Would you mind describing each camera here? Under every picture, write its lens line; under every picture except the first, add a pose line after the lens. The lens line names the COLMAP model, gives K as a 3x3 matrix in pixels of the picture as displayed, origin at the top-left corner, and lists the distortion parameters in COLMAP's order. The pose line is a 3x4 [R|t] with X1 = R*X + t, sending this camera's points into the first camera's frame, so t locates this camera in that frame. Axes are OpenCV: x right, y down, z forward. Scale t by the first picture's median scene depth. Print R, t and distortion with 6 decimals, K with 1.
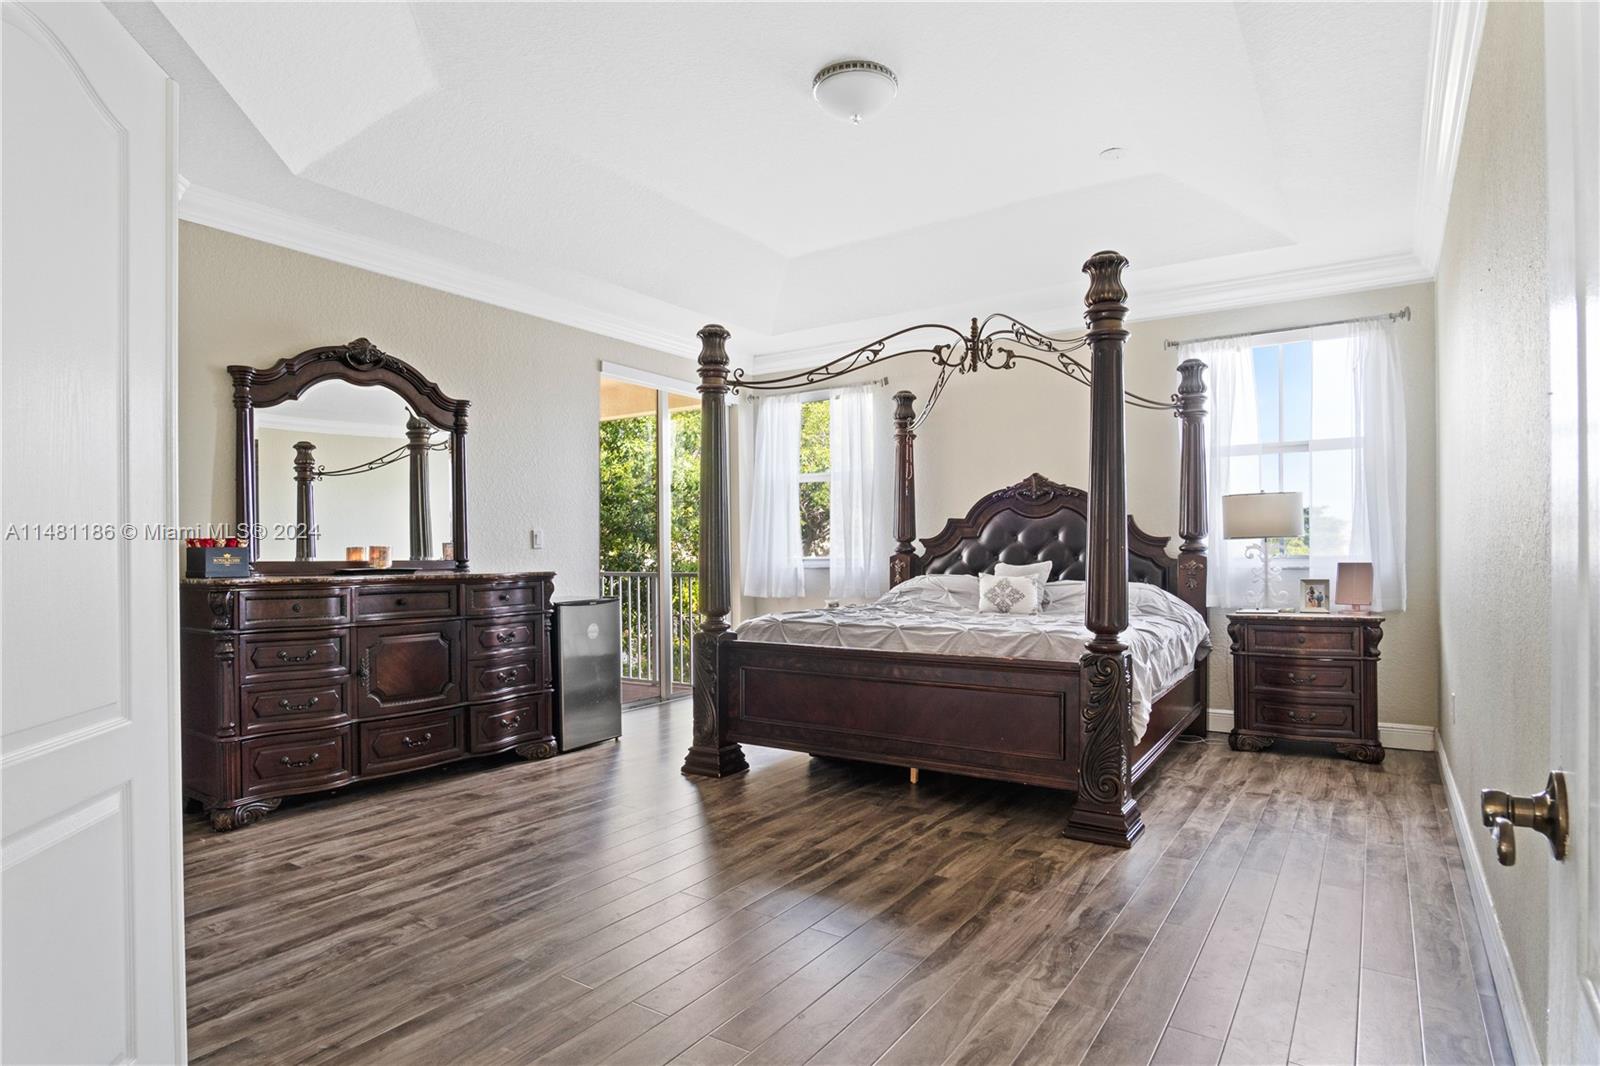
lens RADIAL K [[865.2, 0, 814.5], [0, 865.2, 561.9], [0, 0, 1]] dist [-0.030004, 0.006316]
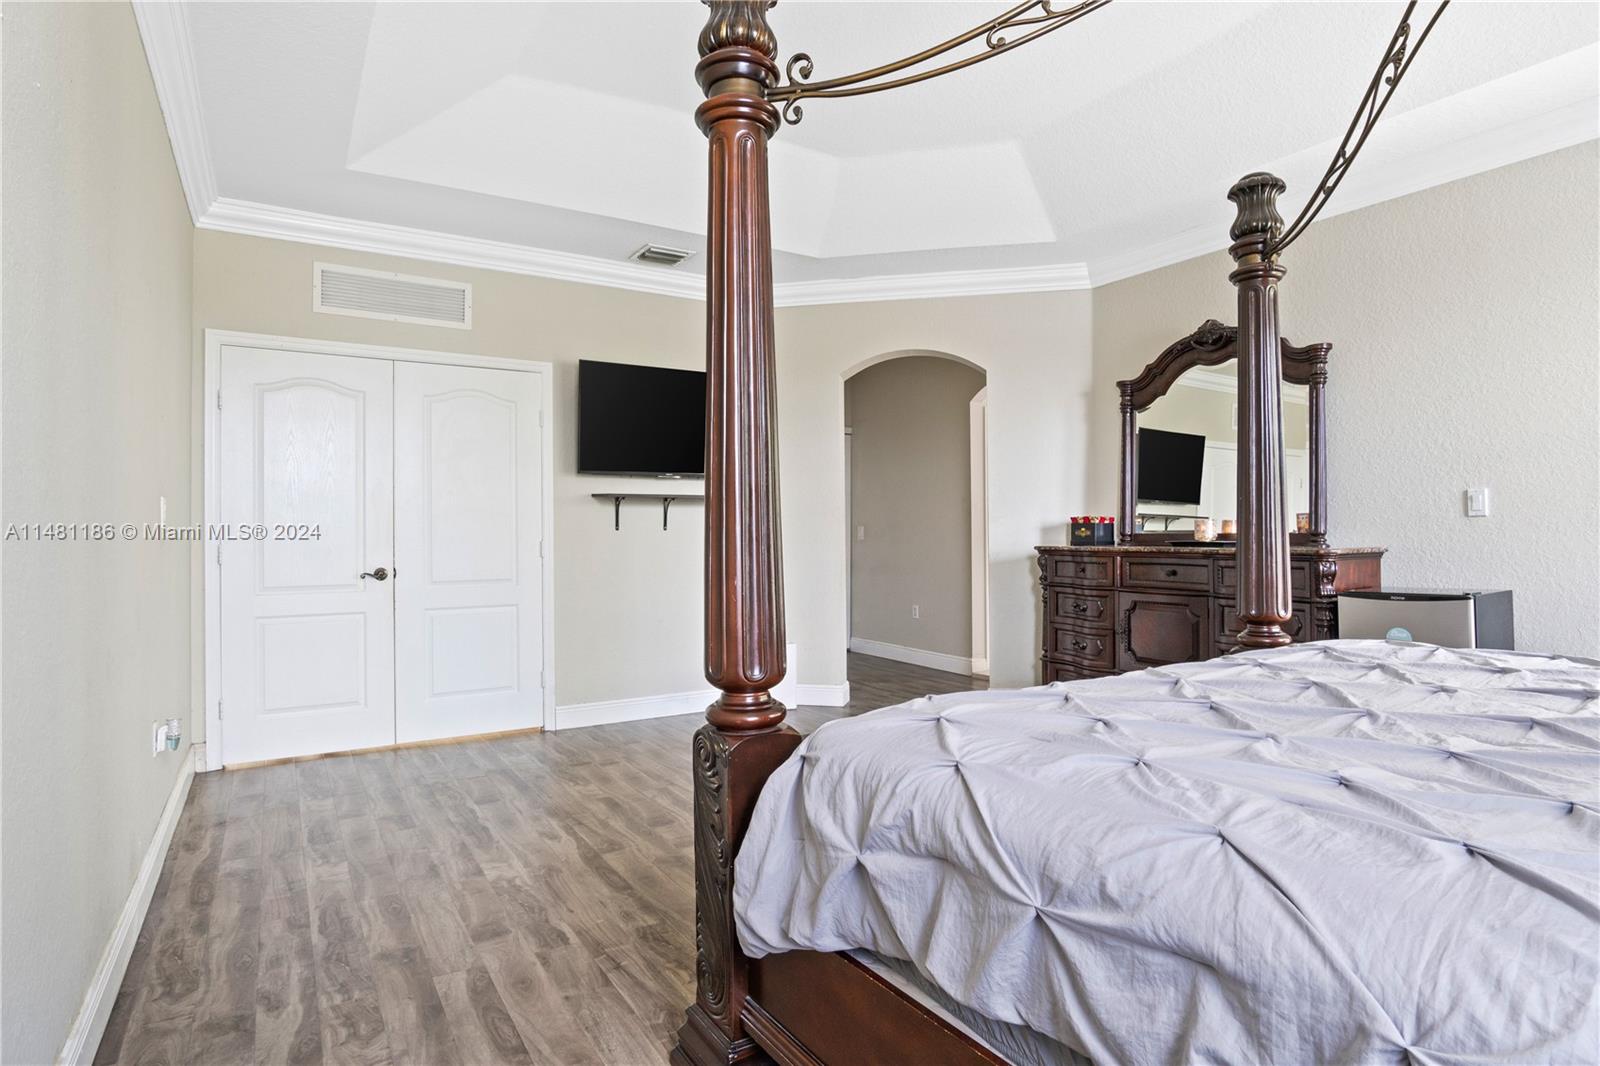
lens RADIAL K [[865.2, 0, 800.9], [0, 865.2, 532.0], [0, 0, 1]] dist [-0.030004, 0.006316]
pose [[-0.429832, 0.002212, -0.902906, 0.953071], [0.000996, 0.999998, 0.001976, -0.008960], [0.902909, -0.000050, -0.429833, 1.515833]]
